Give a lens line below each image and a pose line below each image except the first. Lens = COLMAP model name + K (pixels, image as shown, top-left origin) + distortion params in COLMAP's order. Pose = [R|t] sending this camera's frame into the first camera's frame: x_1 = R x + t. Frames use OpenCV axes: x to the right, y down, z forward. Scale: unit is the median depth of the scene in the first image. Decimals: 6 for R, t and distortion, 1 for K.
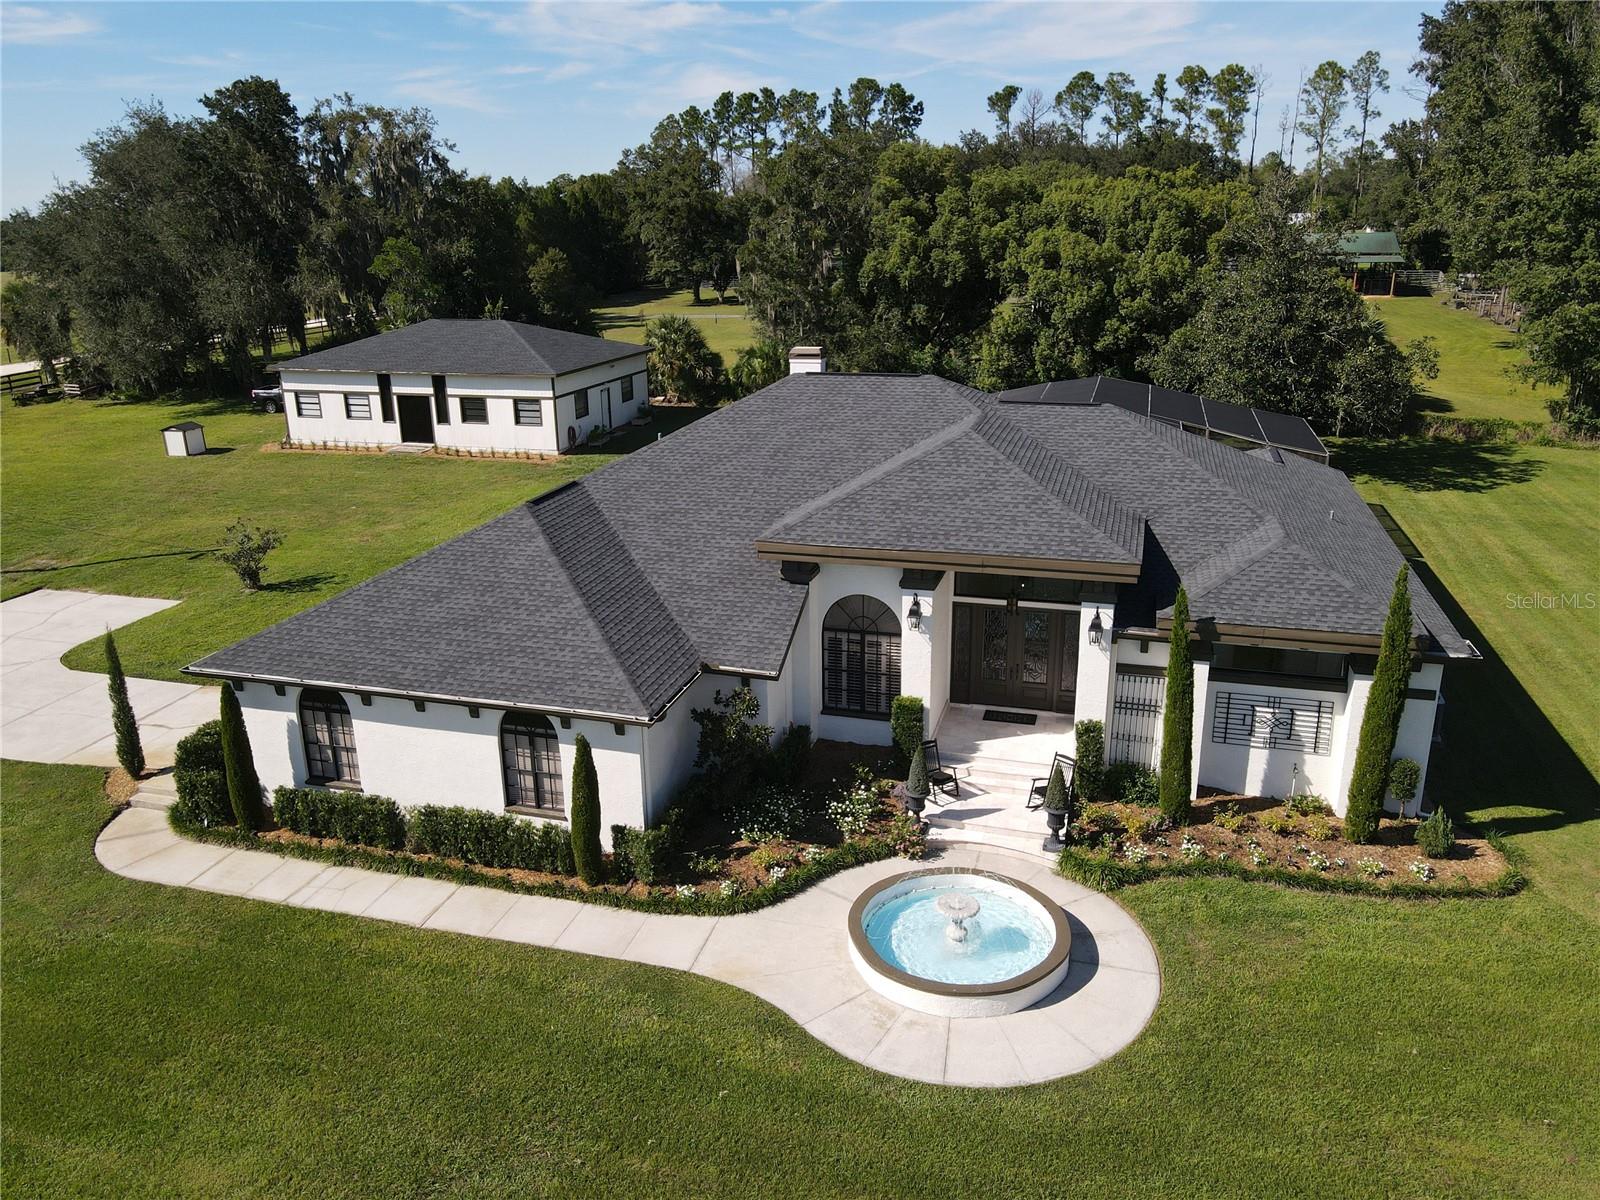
lens RADIAL K [[1180.3, 0, 793.2], [0, 1180.3, 599.9], [0, 0, 1]] dist [-0.007037, 0.034747]
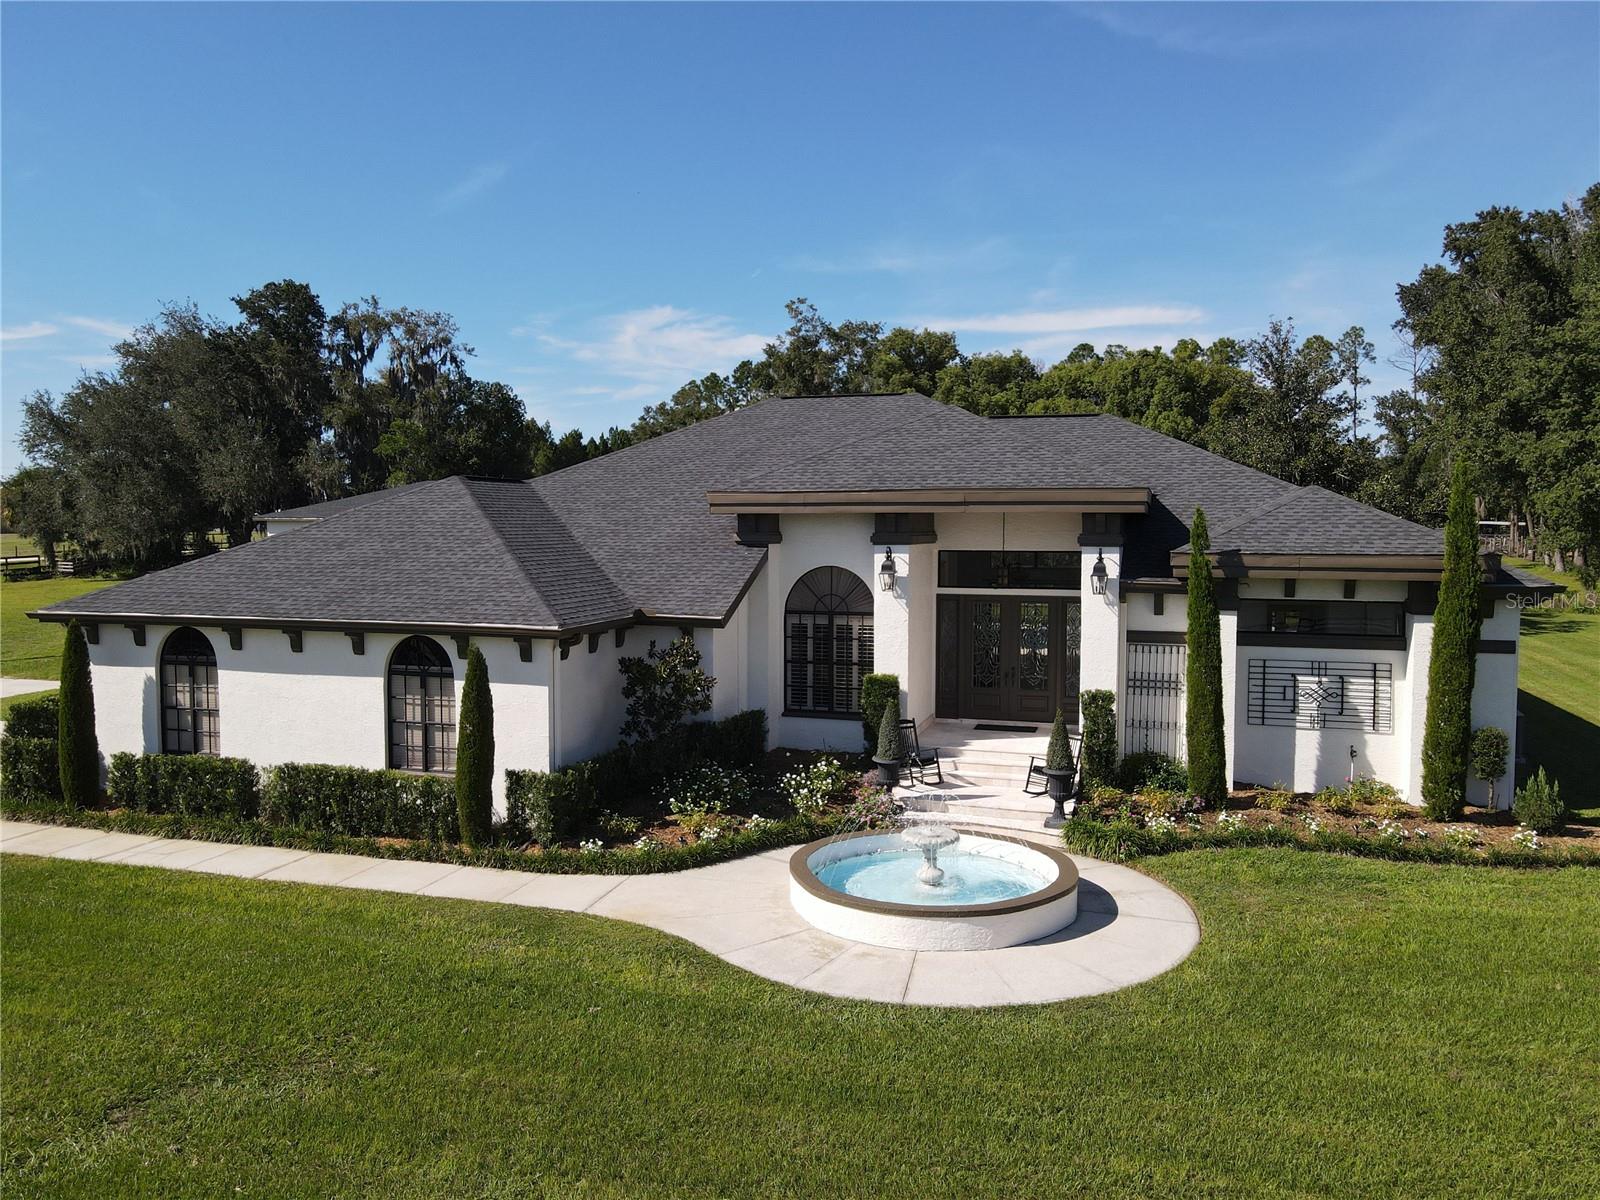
lens RADIAL K [[1182.0, 0, 792.9], [0, 1182.0, 597.3], [0, 0, 1]] dist [-0.005792, 0.032003]
pose [[0.999711, 0.016699, -0.017279, 0.021152], [-0.020470, 0.968442, -0.248398, 0.106897], [0.012585, 0.248680, 0.968504, 0.073981]]
